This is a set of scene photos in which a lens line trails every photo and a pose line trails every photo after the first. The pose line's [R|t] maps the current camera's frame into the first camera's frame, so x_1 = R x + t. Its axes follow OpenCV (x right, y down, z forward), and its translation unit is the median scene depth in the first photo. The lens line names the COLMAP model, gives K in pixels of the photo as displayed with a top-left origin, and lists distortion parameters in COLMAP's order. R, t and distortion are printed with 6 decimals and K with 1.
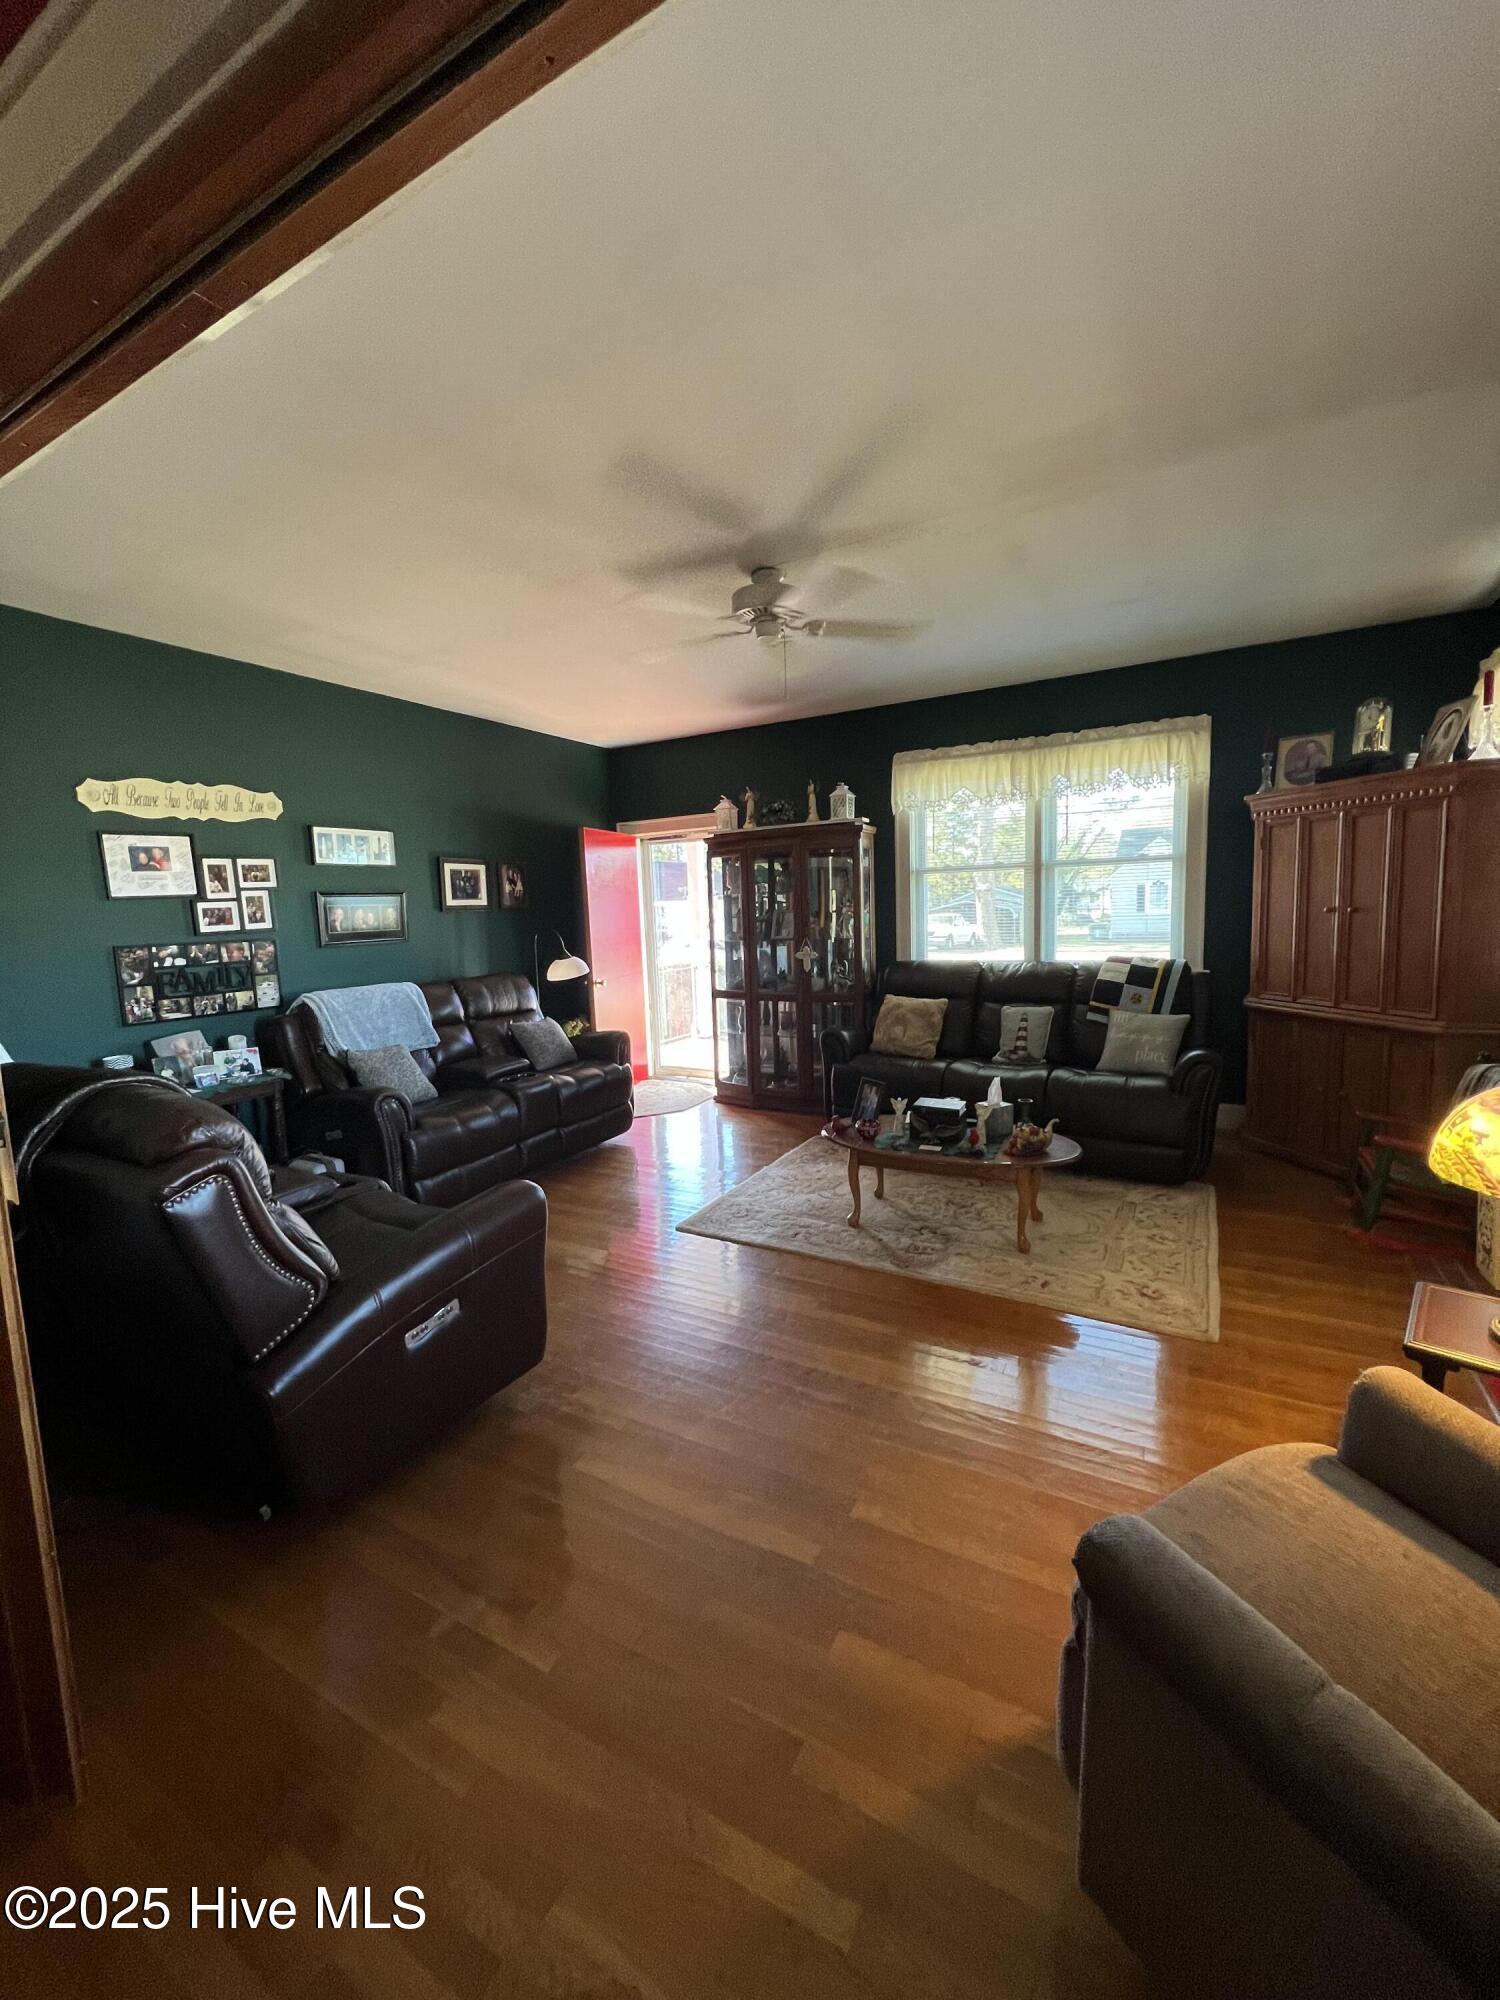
lens RADIAL K [[798.8, 0, 754.8], [0, 798.8, 998.6], [0, 0, 1]] dist [-0.005734, 0.001880]
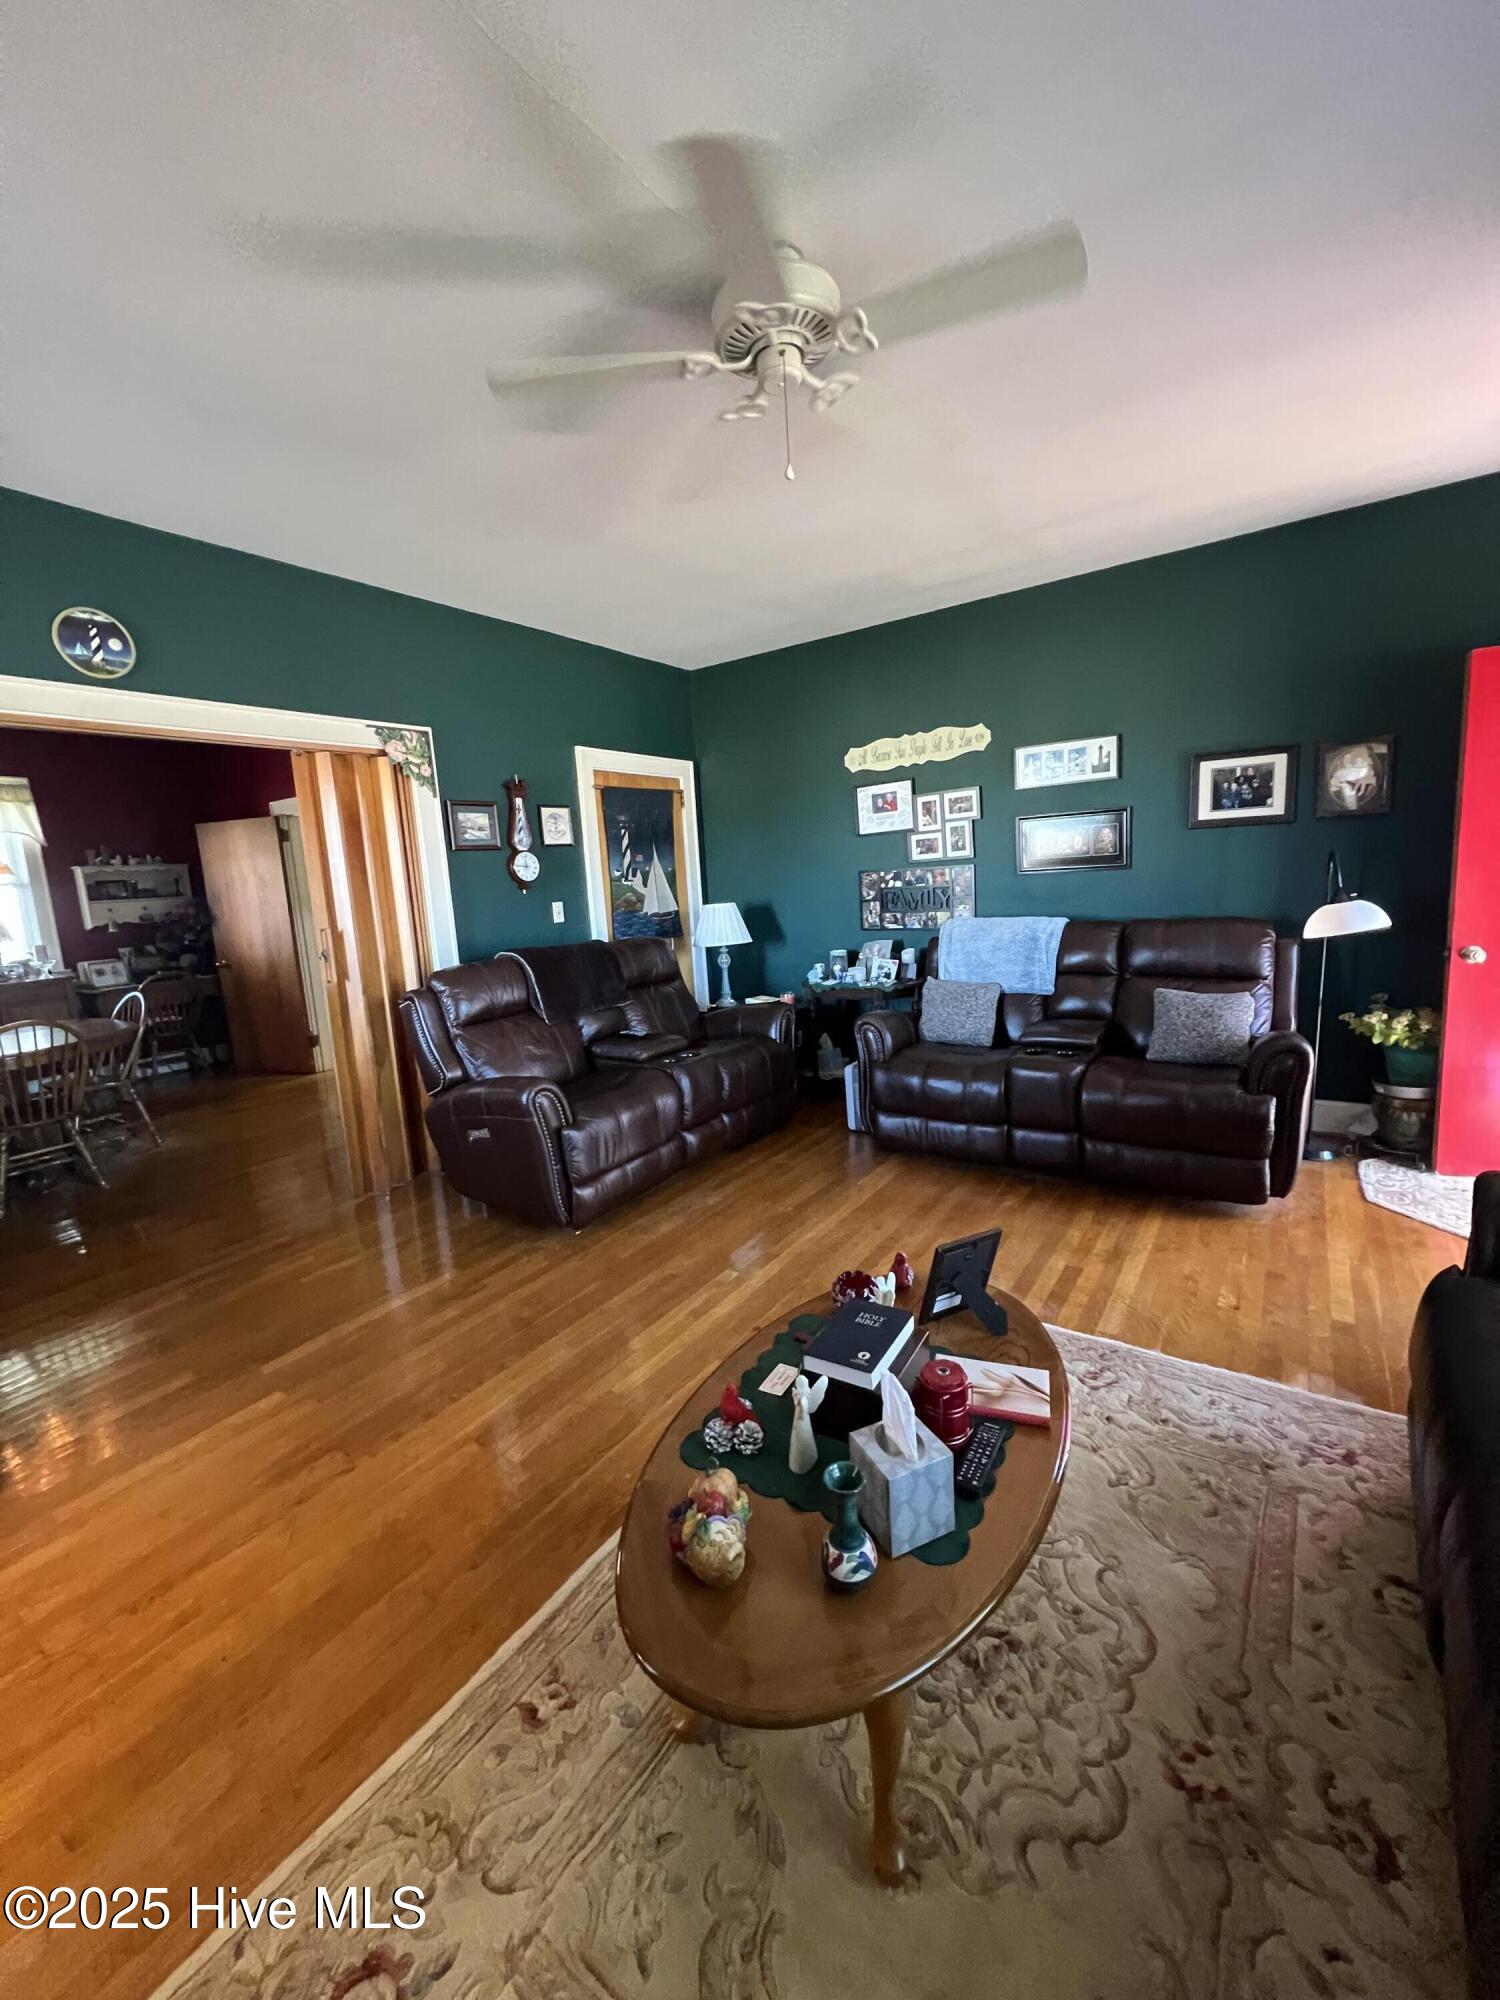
lens RADIAL K [[798.8, 0, 750.1], [0, 798.8, 995.4], [0, 0, 1]] dist [-0.005734, 0.001880]
pose [[-0.095135, 0.190244, -0.977116, 0.542782], [-0.053618, 0.979164, 0.195863, -0.104479], [0.994019, 0.071024, -0.082952, 0.858055]]
